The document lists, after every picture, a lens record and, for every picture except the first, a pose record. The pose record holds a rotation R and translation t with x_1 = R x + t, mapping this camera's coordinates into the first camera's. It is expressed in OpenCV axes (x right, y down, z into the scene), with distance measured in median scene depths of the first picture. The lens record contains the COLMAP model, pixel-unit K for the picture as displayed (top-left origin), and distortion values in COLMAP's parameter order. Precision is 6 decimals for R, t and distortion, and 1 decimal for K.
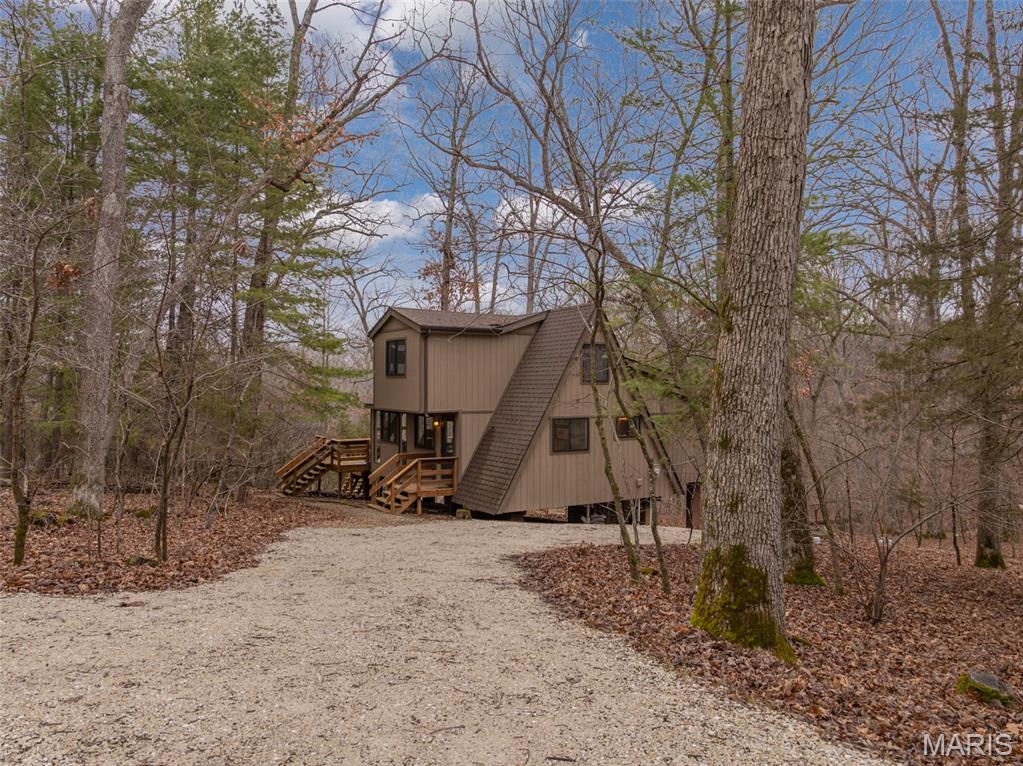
lens RADIAL K [[720.6, 0, 511.5], [0, 720.6, 383.0], [0, 0, 1]] dist [-0.039592, 0.003037]
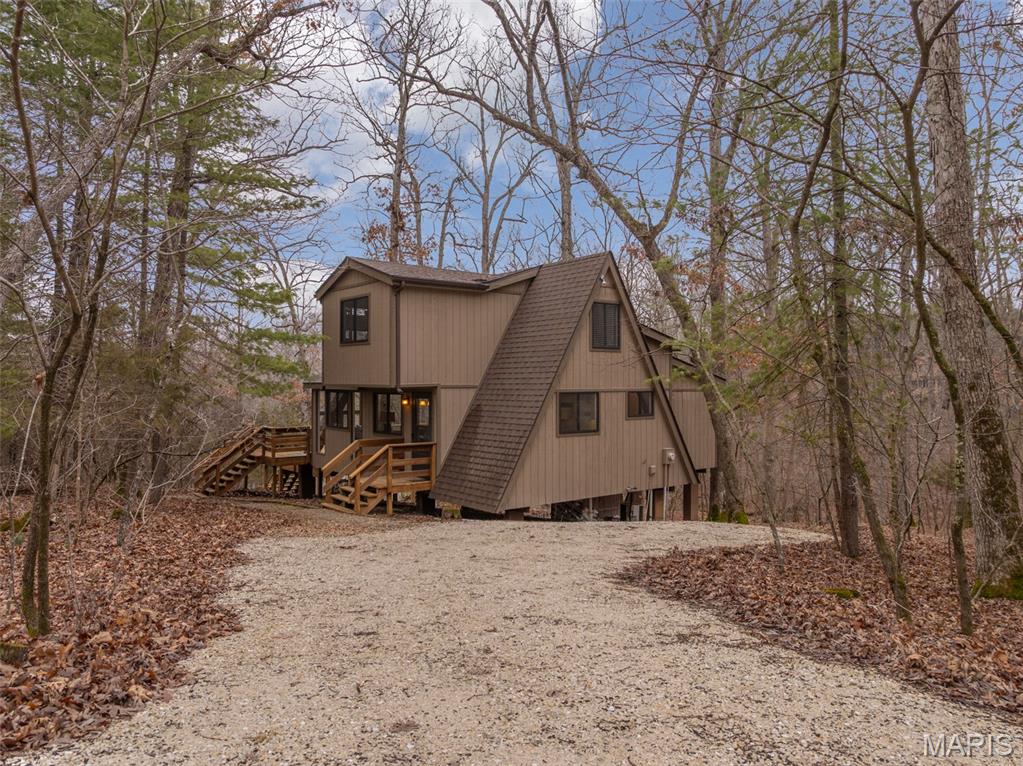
lens RADIAL K [[720.7, 0, 512.1], [0, 720.7, 381.0], [0, 0, 1]] dist [-0.049979, 0.023443]
pose [[0.992067, -0.002827, 0.125676, -0.090484], [0.002567, 0.999994, 0.002228, 0.032386], [-0.125682, -0.001888, 0.992069, 0.189446]]
